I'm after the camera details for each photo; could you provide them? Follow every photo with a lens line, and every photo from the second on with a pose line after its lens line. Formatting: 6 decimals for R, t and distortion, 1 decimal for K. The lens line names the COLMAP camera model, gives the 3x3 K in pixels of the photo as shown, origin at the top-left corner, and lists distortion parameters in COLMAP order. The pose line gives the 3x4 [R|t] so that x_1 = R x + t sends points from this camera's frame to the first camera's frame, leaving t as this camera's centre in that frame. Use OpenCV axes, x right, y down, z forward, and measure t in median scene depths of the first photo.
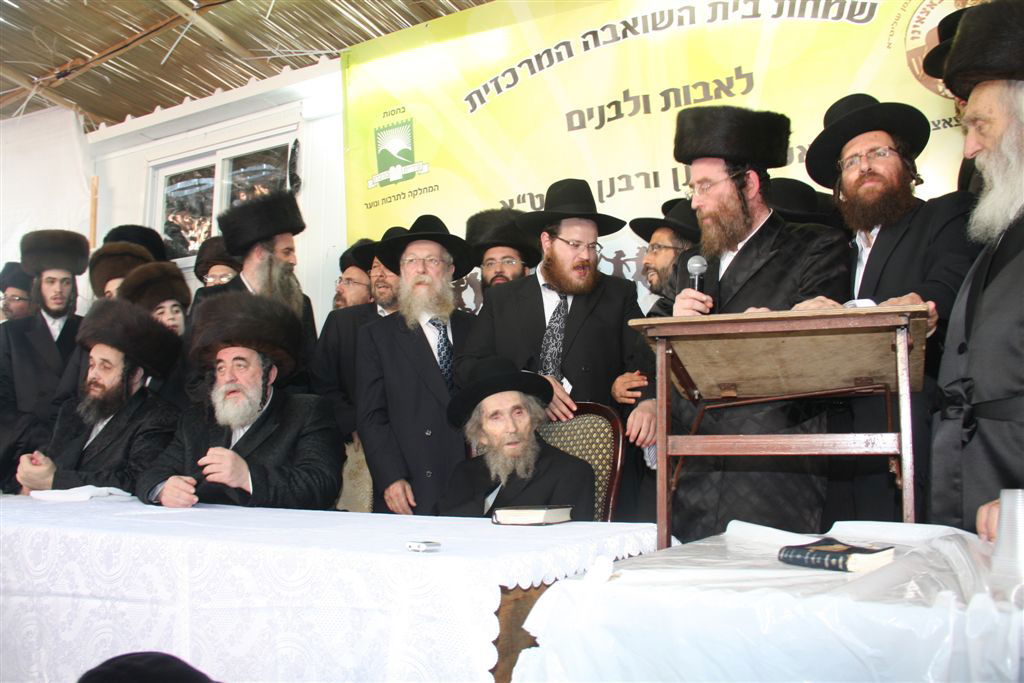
lens RADIAL K [[825.1, 0, 512.0], [0, 825.1, 341.5], [0, 0, 1]] dist [-0.208098, 0.131296]
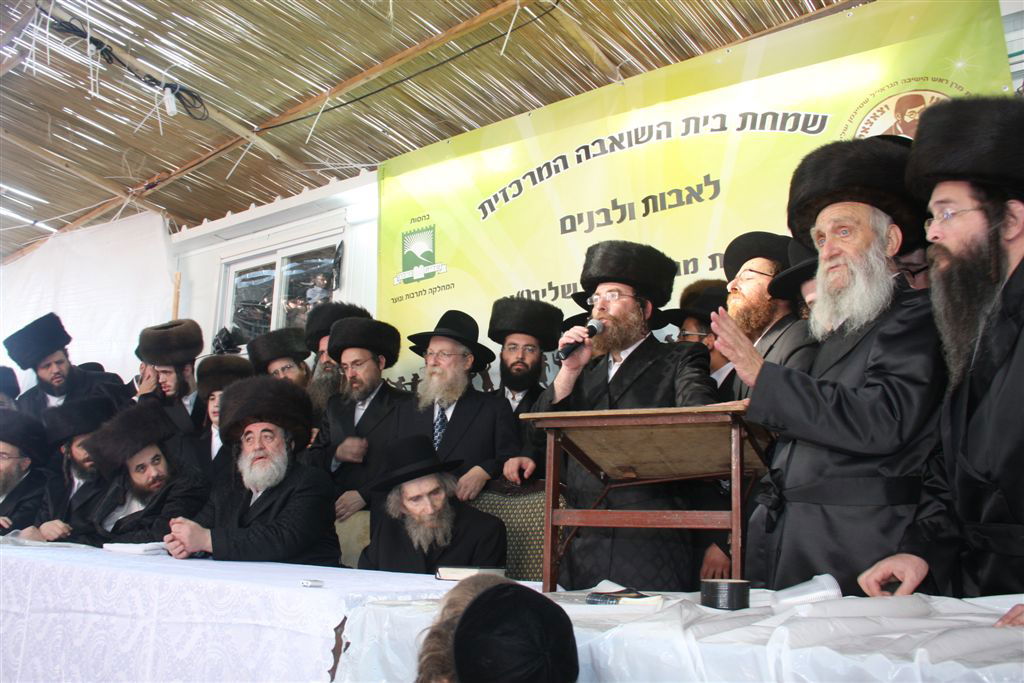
lens RADIAL K [[825.1, 0, 512.0], [0, 825.1, 341.5], [0, 0, 1]] dist [-0.208098, 0.131296]
pose [[0.990960, -0.001510, -0.134152, 0.148982], [-0.010427, 0.996045, -0.088238, -0.012469], [0.133755, 0.088839, 0.987024, -0.114332]]
